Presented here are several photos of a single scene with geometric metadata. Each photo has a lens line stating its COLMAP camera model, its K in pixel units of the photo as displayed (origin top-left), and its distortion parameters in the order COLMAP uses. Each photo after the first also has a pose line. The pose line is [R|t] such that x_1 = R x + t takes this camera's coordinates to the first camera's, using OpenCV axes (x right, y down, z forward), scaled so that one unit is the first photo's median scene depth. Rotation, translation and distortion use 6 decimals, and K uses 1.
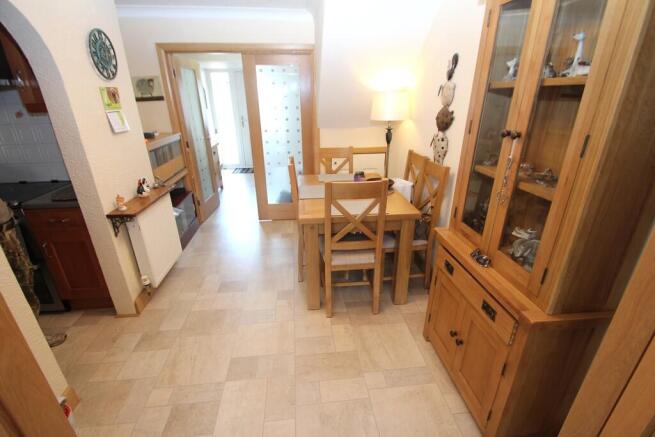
lens RADIAL K [[299.3, 0, 324.2], [0, 299.3, 222.2], [0, 0, 1]] dist [0.001308, -0.003935]
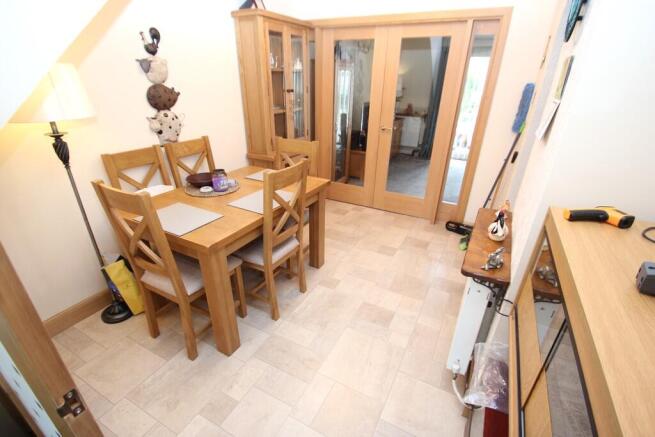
lens RADIAL K [[299.3, 0, 328.5], [0, 299.3, 217.7], [0, 0, 1]] dist [0.001308, -0.003935]
pose [[-0.824549, -0.251533, 0.506804, -0.639469], [0.204859, 0.702243, 0.681827, -0.644942], [-0.527401, 0.666023, -0.527505, 1.551416]]
